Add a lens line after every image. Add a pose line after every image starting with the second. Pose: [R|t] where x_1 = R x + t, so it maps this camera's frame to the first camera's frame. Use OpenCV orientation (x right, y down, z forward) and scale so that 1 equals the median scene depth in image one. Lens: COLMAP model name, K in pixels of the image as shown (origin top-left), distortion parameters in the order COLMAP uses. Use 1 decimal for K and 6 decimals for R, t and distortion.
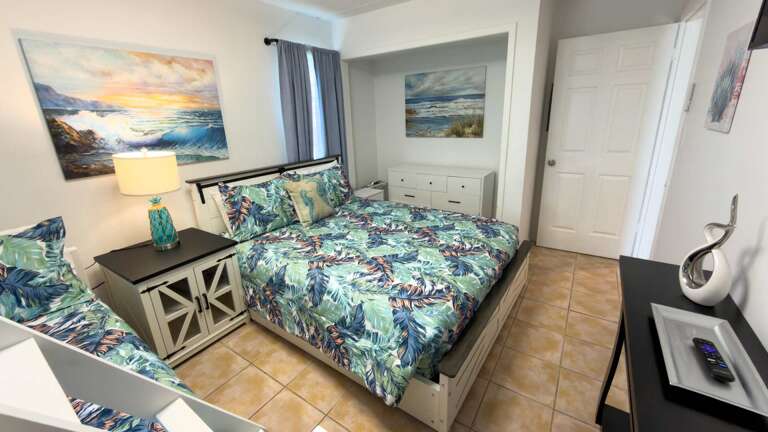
lens RADIAL K [[309.3, 0, 378.2], [0, 309.3, 210.0], [0, 0, 1]] dist [0.001016, -0.000431]
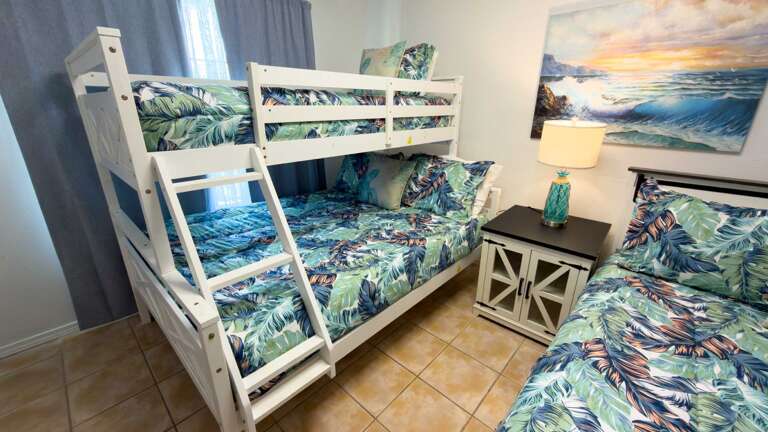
lens RADIAL K [[309.3, 0, 383.6], [0, 309.3, 211.5], [0, 0, 1]] dist [0.001016, -0.000431]
pose [[-0.150864, 0.356950, -0.921860, 0.258458], [-0.289908, 0.875556, 0.386465, -0.132393], [0.945089, 0.325558, -0.028607, 0.536862]]
